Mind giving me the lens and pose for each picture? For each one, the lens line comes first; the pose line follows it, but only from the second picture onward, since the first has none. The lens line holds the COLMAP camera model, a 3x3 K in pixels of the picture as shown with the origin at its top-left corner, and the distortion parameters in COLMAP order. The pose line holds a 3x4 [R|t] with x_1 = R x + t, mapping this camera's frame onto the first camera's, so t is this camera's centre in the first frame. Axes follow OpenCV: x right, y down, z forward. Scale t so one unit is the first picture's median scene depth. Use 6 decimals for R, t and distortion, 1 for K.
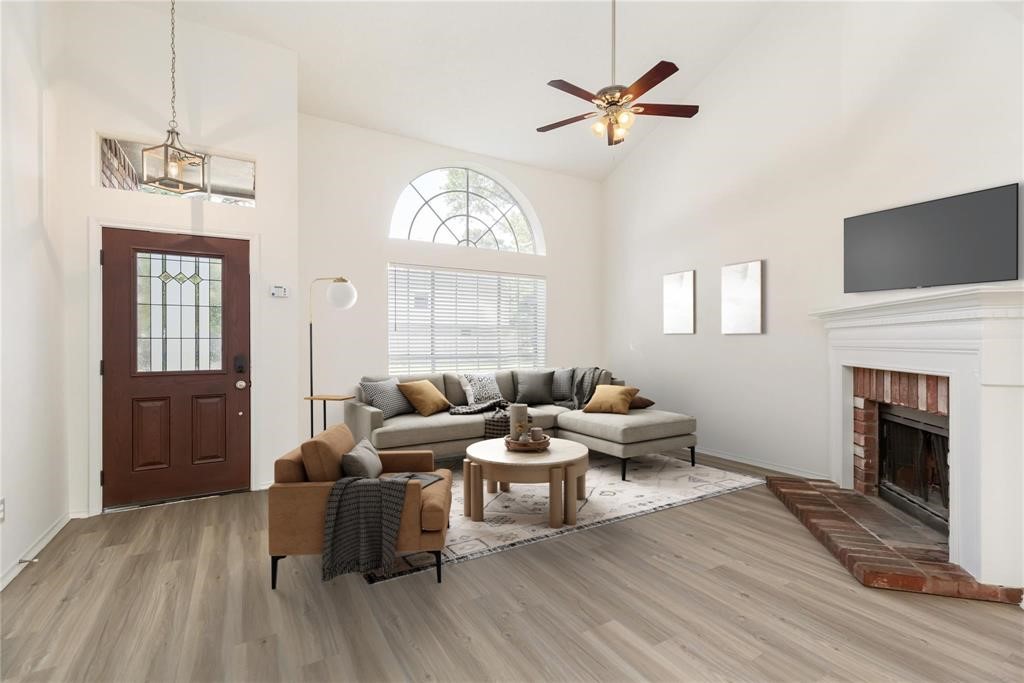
lens RADIAL K [[431.7, 0, 505.4], [0, 431.7, 339.8], [0, 0, 1]] dist [0.015308, -0.012837]
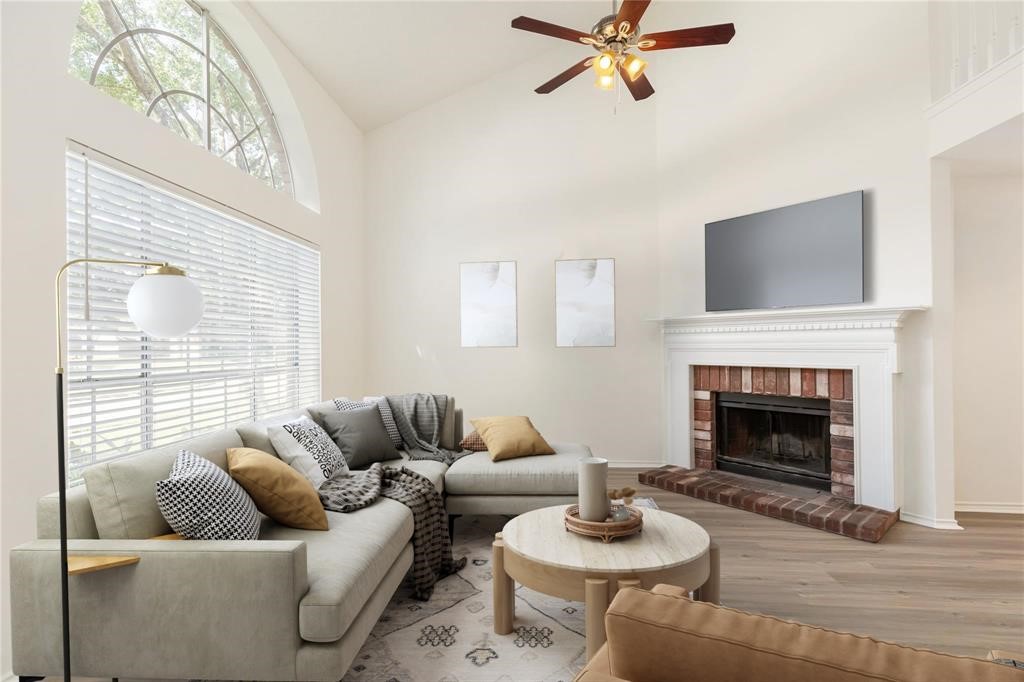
lens RADIAL K [[472.6, 0, 512.0], [0, 472.6, 341.0], [0, 0, 1]] dist [0.001471, 0.000377]
pose [[0.575373, -0.019188, 0.817666, -0.558802], [0.018565, 0.999774, 0.010397, -0.027444], [-0.817680, 0.009198, 0.575599, 0.689912]]
